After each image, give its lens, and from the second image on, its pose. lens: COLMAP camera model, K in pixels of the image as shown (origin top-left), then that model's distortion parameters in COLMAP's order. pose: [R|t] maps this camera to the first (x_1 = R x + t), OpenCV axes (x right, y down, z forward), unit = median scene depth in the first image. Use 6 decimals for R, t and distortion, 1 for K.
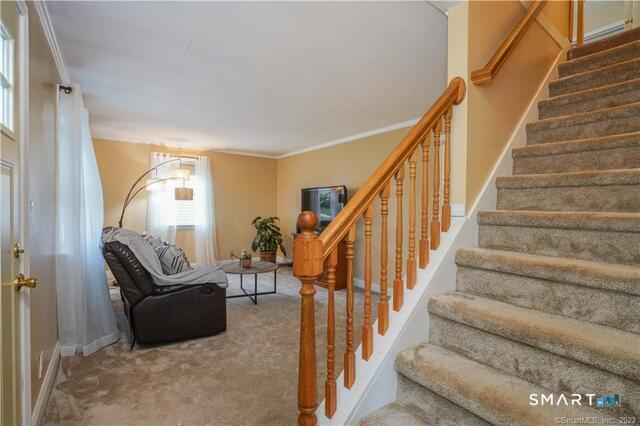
lens RADIAL K [[304.4, 0, 317.6], [0, 304.4, 213.2], [0, 0, 1]] dist [-0.005581, -0.000161]
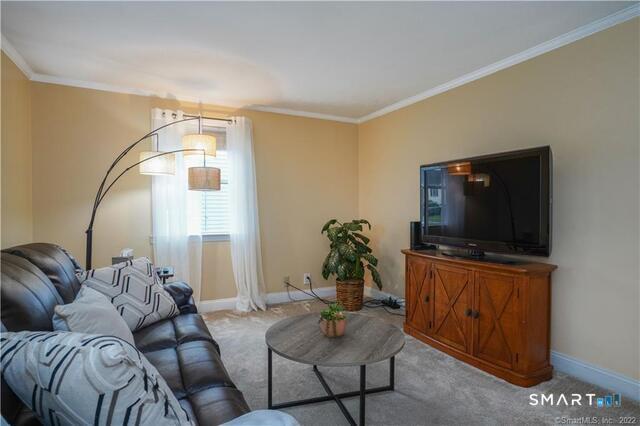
lens RADIAL K [[337.8, 0, 321.5], [0, 337.8, 214.0], [0, 0, 1]] dist [0.006265, 0.000278]
pose [[0.989524, -0.012876, -0.143796, -0.128471], [0.011998, 0.999904, -0.006976, 0.005368], [0.143872, 0.005178, 0.989583, 0.377253]]
